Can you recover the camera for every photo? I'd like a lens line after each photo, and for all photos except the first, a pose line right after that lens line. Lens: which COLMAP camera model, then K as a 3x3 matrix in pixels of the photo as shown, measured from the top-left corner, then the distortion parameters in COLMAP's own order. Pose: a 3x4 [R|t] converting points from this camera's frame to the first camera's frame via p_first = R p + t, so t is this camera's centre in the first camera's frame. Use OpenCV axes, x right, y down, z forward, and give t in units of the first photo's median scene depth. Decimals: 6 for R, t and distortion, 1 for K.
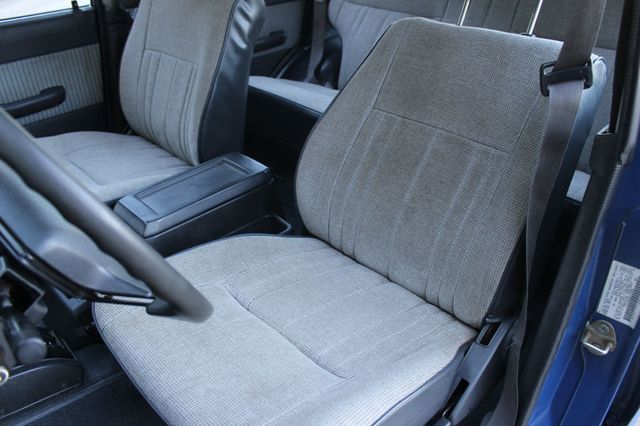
lens RADIAL K [[530.1, 0, 329.3], [0, 530.1, 213.3], [0, 0, 1]] dist [-0.171784, 0.148919]
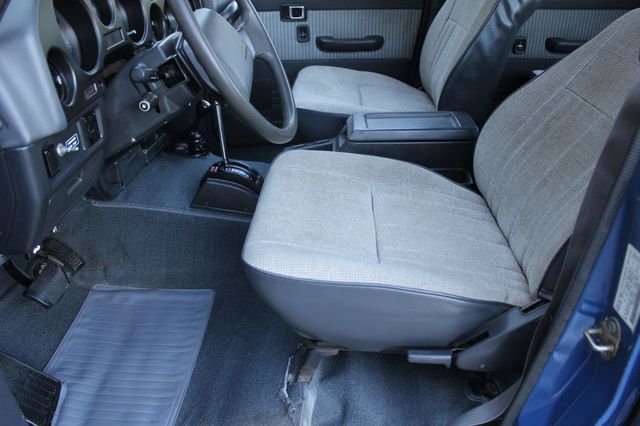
lens RADIAL K [[530.1, 0, 329.3], [0, 530.1, 213.3], [0, 0, 1]] dist [-0.171784, 0.148919]
pose [[0.713000, 0.360744, -0.601245, 0.435846], [-0.379215, 0.919659, 0.102090, 0.094838], [0.589769, 0.155211, 0.792516, -0.014869]]
